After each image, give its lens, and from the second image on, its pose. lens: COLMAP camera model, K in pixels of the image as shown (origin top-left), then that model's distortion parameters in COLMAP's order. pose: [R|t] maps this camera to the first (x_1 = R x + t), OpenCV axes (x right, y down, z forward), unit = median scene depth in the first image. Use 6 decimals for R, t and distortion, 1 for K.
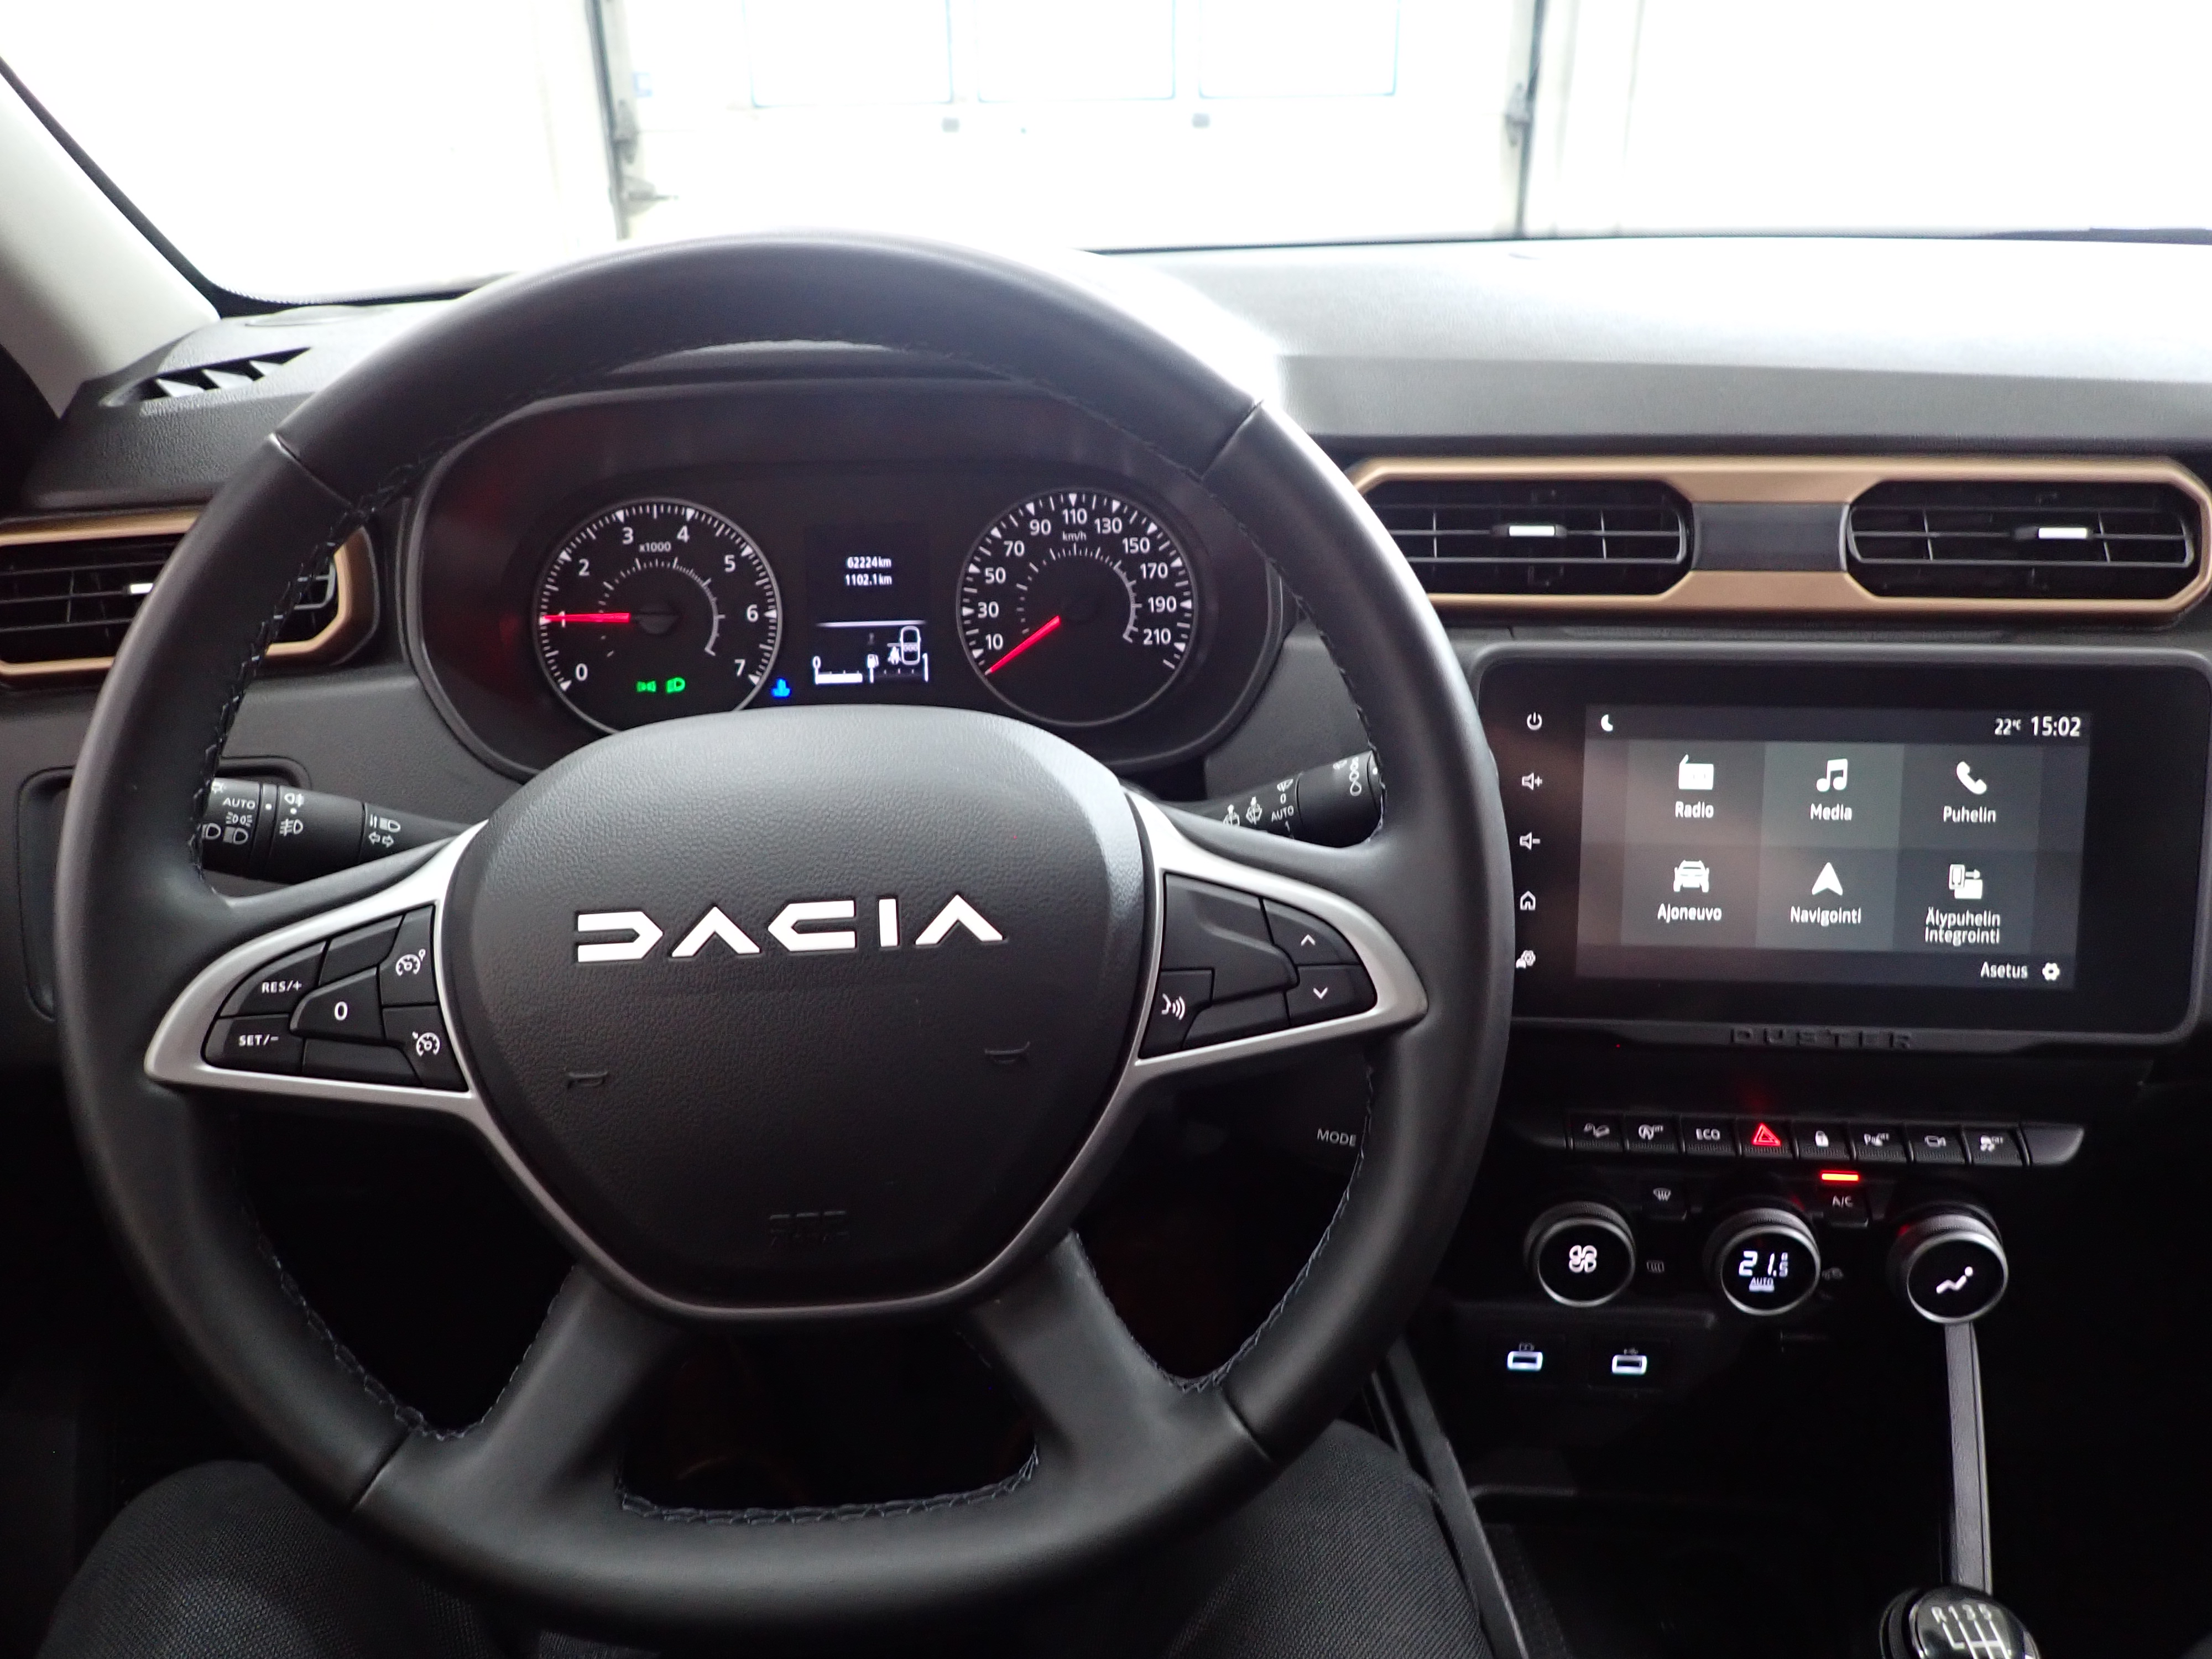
lens RADIAL K [[1628.1, 0, 1106.0], [0, 1628.1, 829.5], [0, 0, 1]] dist [0.002183, -0.005036]
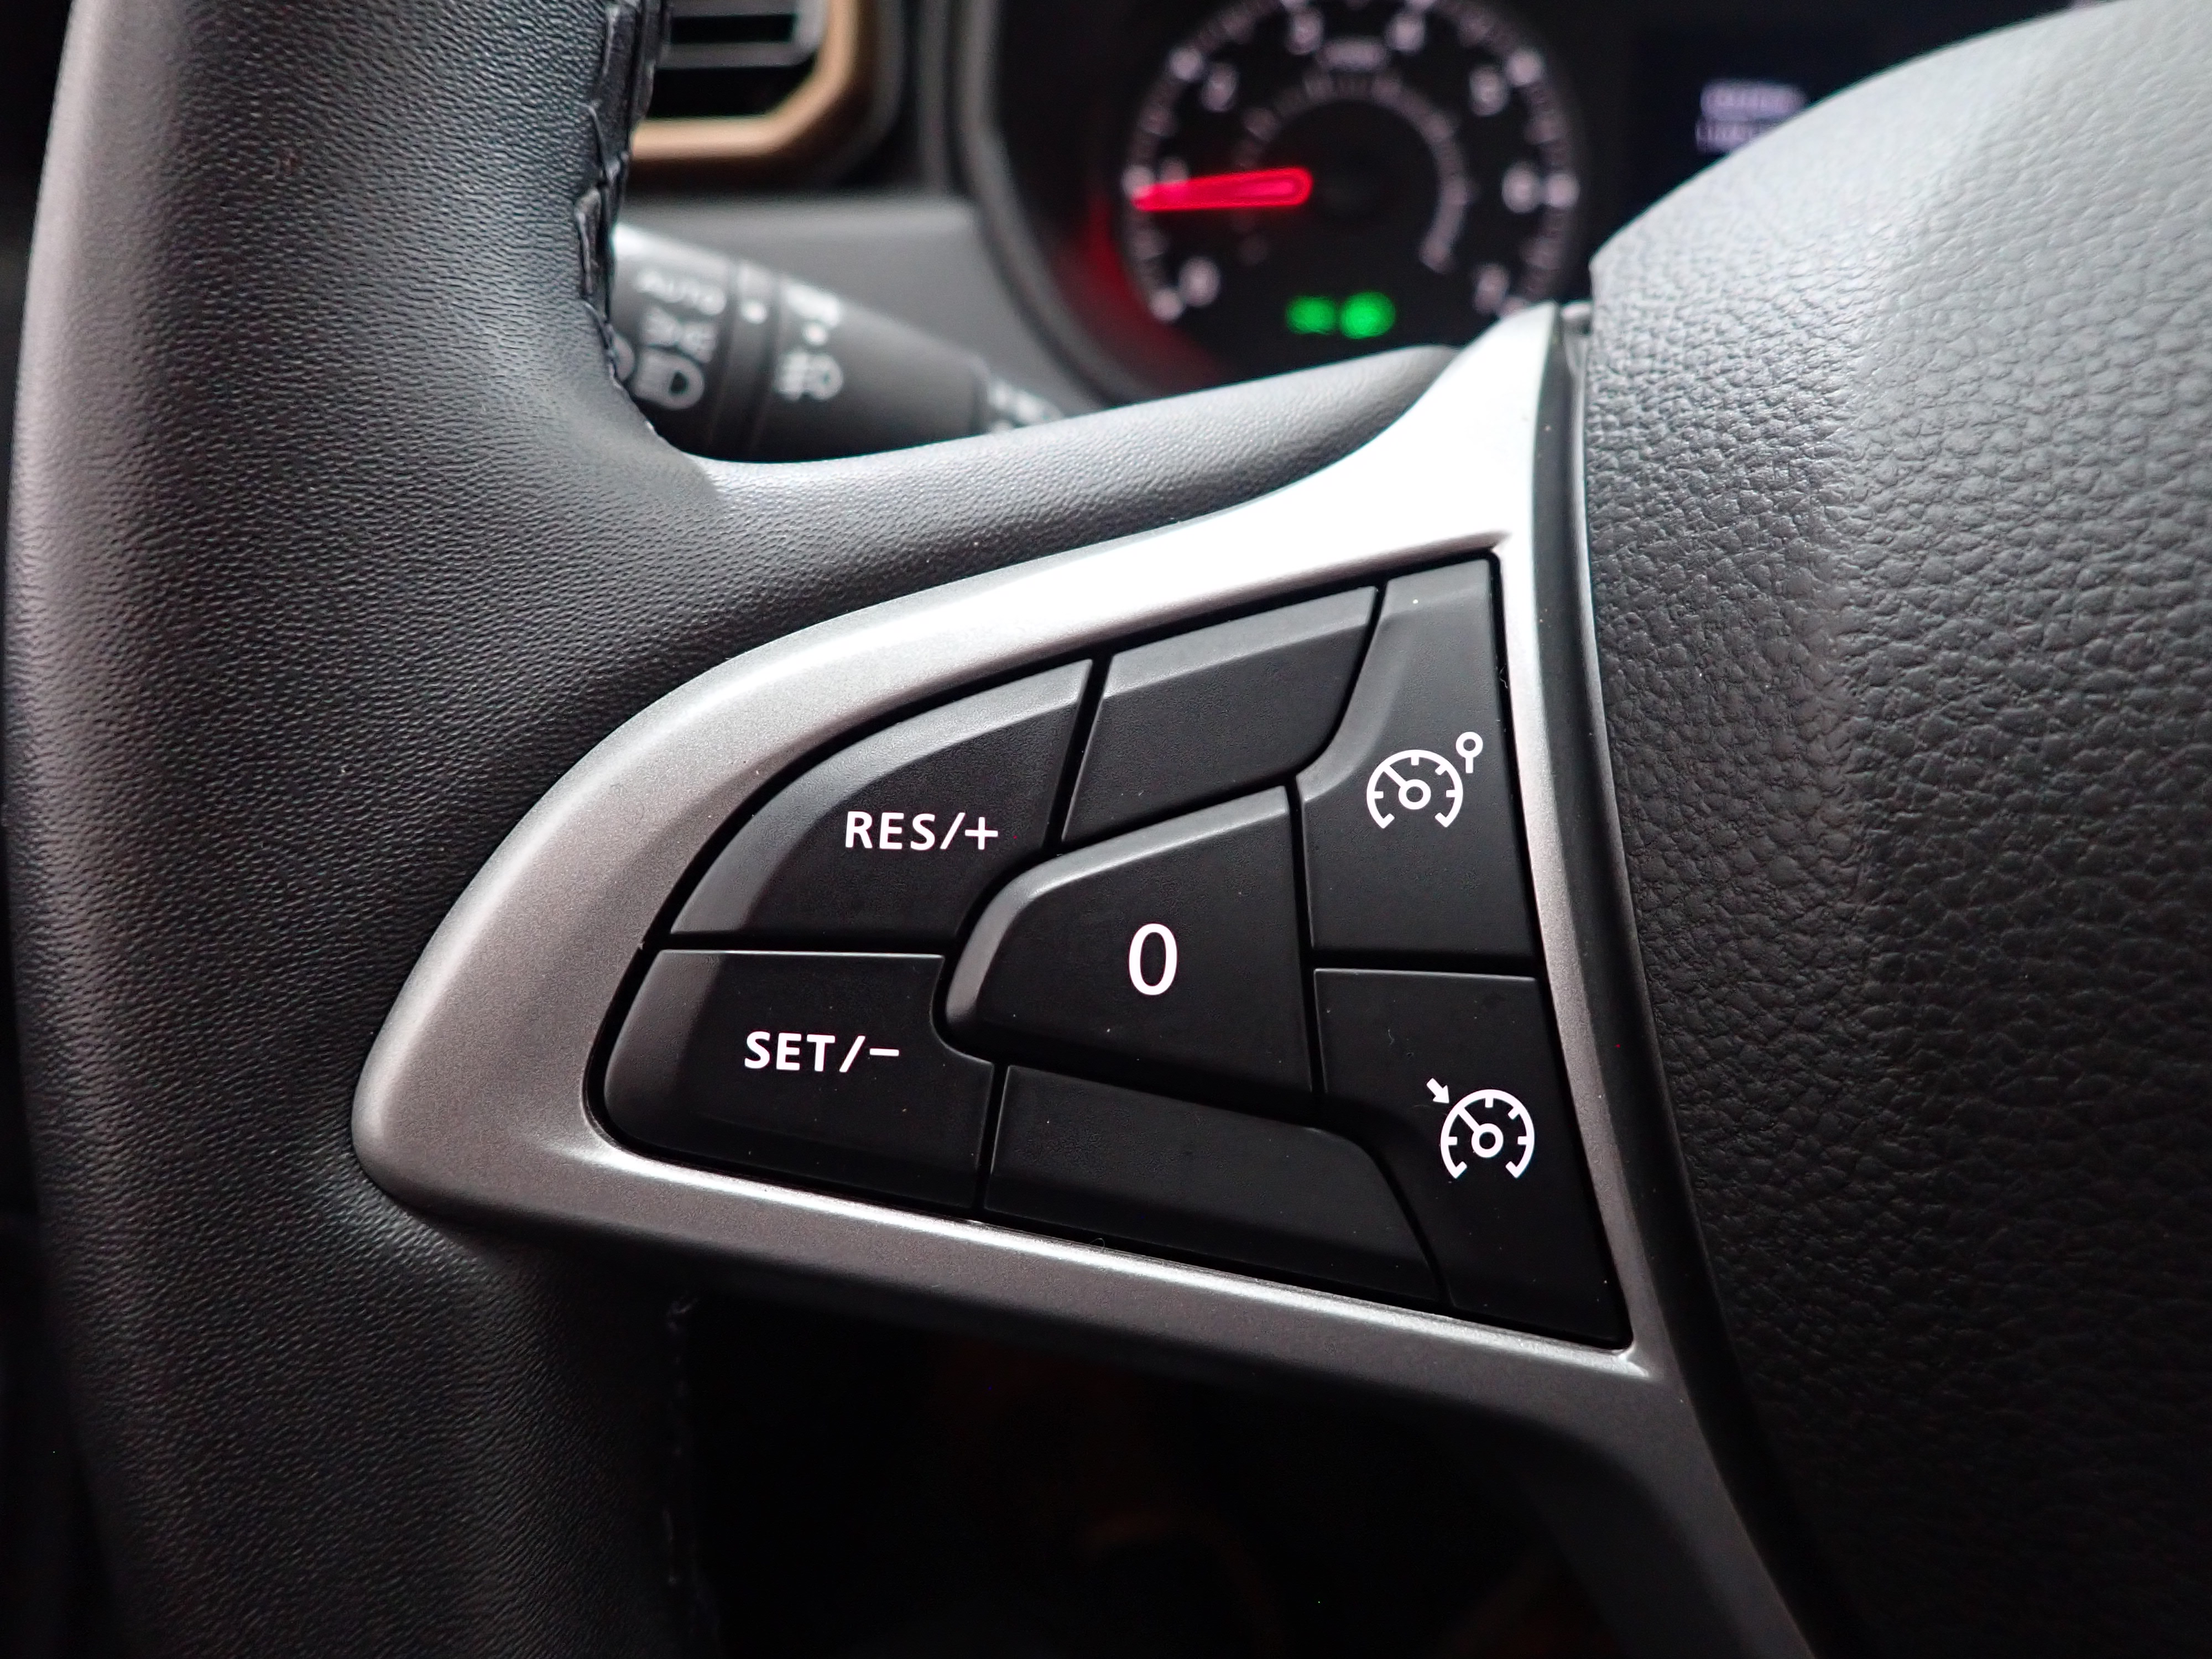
lens RADIAL K [[1628.1, 0, 1106.0], [0, 1628.1, 829.5], [0, 0, 1]] dist [0.002183, -0.005036]
pose [[0.984603, 0.096547, -0.145726, -0.437834], [-0.085093, 0.992919, 0.082897, 0.073292], [0.152697, -0.069220, 0.985846, 0.759707]]
